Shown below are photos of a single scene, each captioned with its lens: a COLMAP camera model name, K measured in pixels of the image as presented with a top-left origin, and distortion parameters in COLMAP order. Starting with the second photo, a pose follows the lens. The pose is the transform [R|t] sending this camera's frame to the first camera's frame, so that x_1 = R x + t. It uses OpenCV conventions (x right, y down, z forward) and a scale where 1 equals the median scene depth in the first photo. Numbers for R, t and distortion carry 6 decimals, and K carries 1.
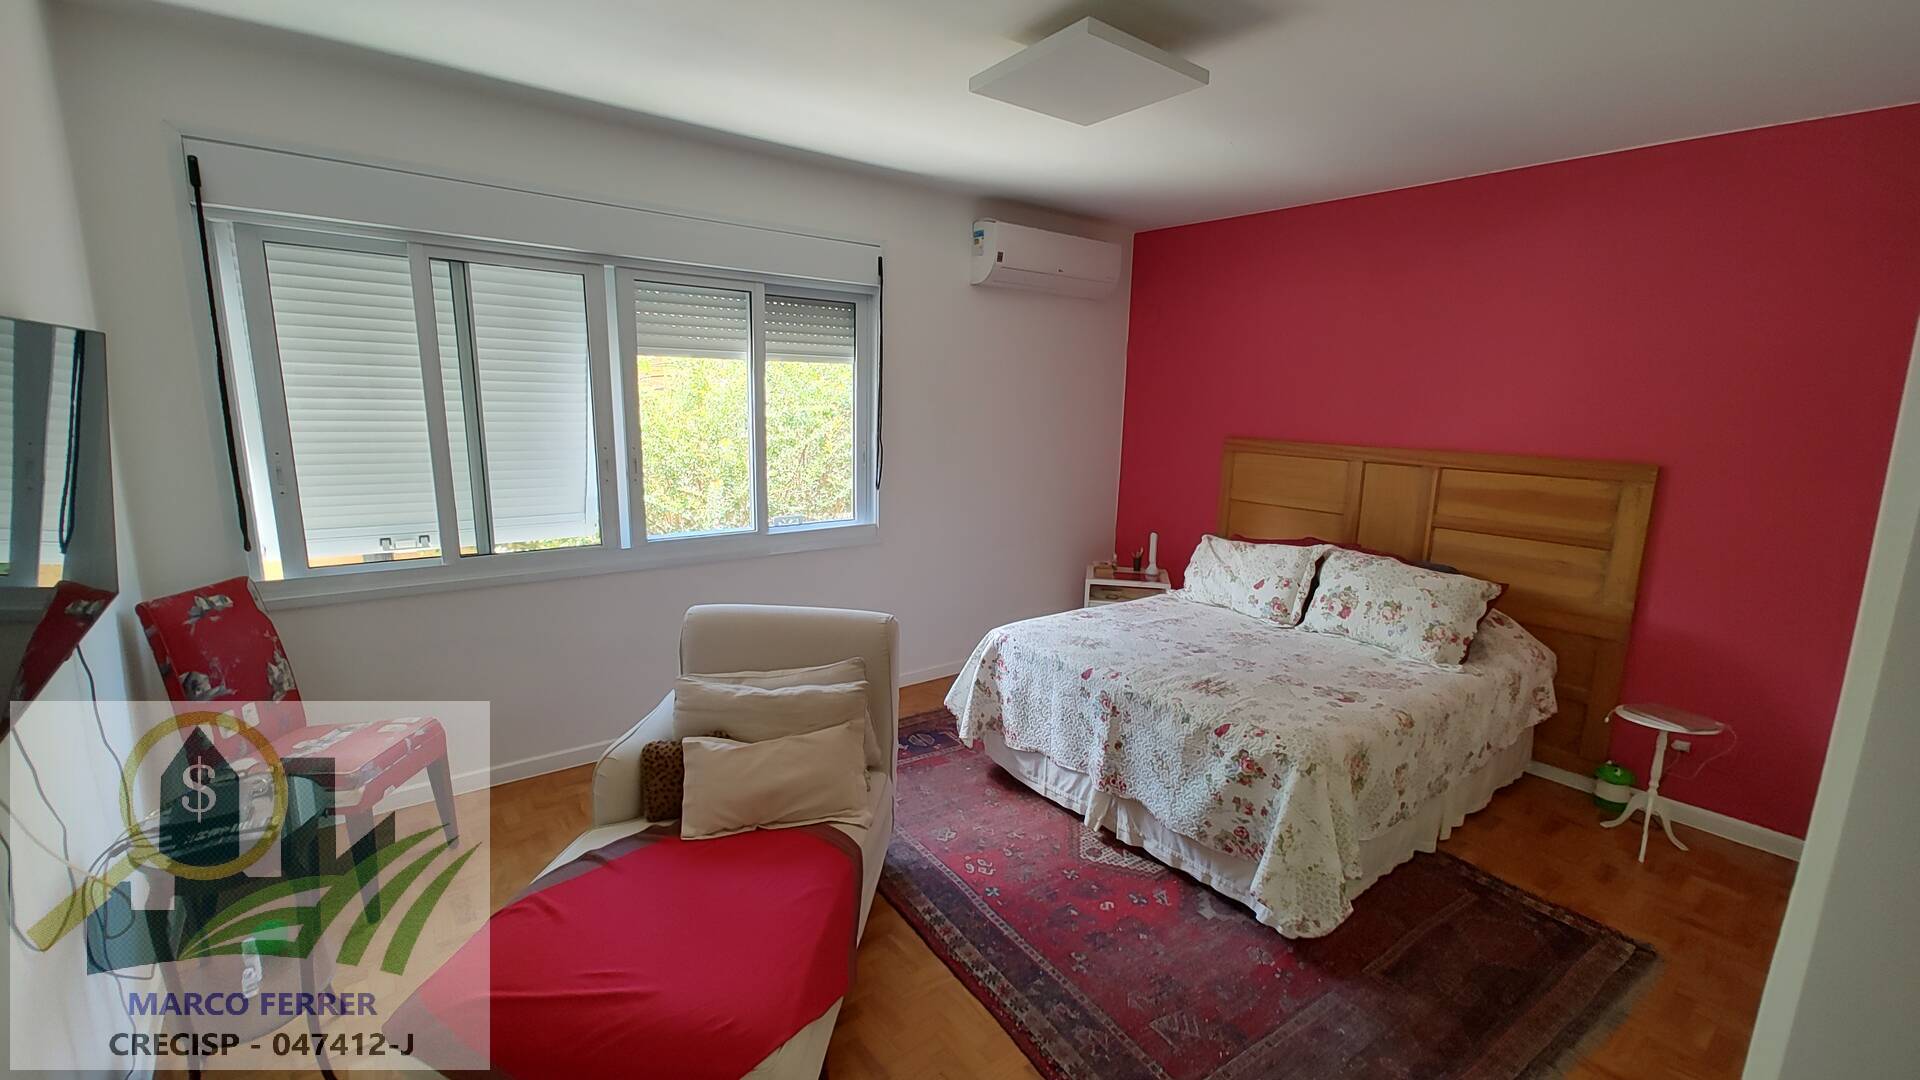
lens RADIAL K [[794.8, 0, 966.8], [0, 794.8, 537.1], [0, 0, 1]] dist [-0.006165, -0.000325]
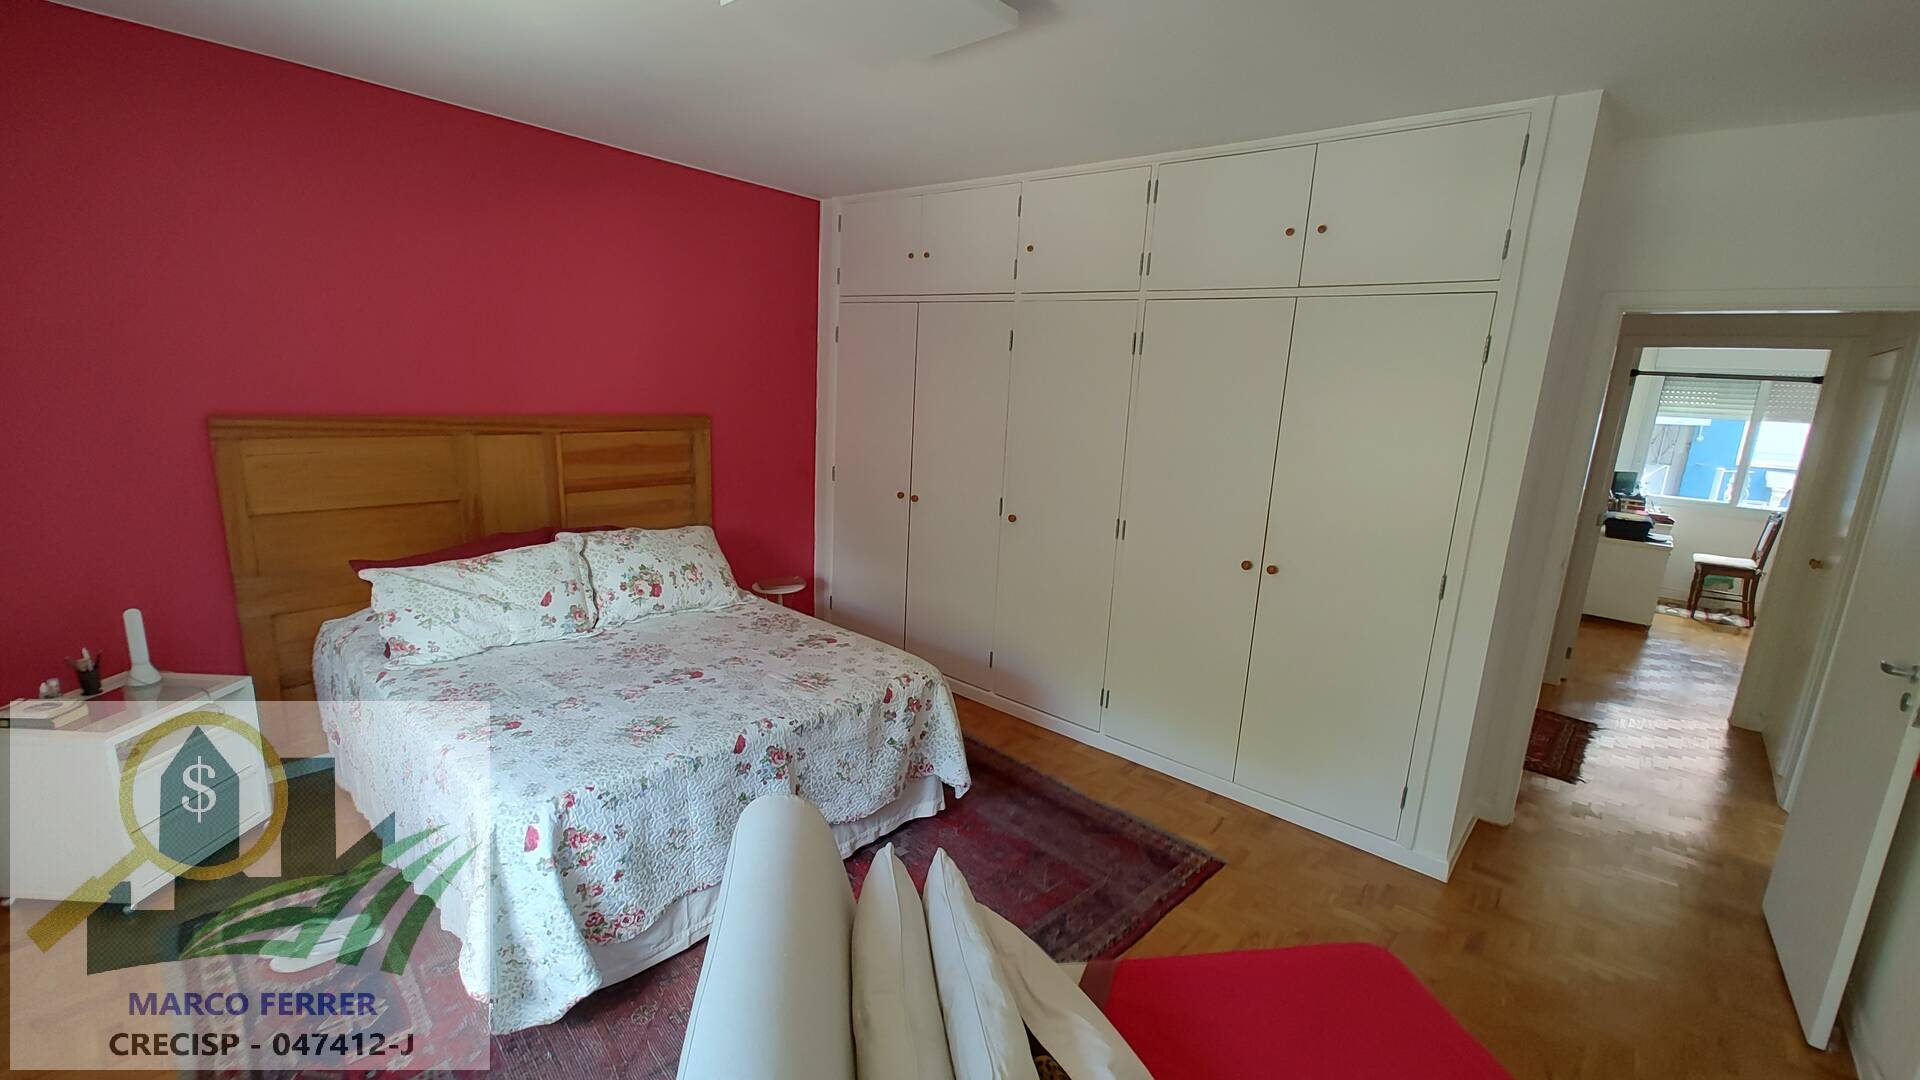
lens RADIAL K [[794.8, 0, 969.8], [0, 794.8, 544.9], [0, 0, 1]] dist [-0.006165, -0.000325]
pose [[-0.179620, -0.240321, 0.953930, -0.536351], [0.116209, 0.957728, 0.263159, -0.179243], [-0.976848, 0.158124, -0.144100, 0.782238]]
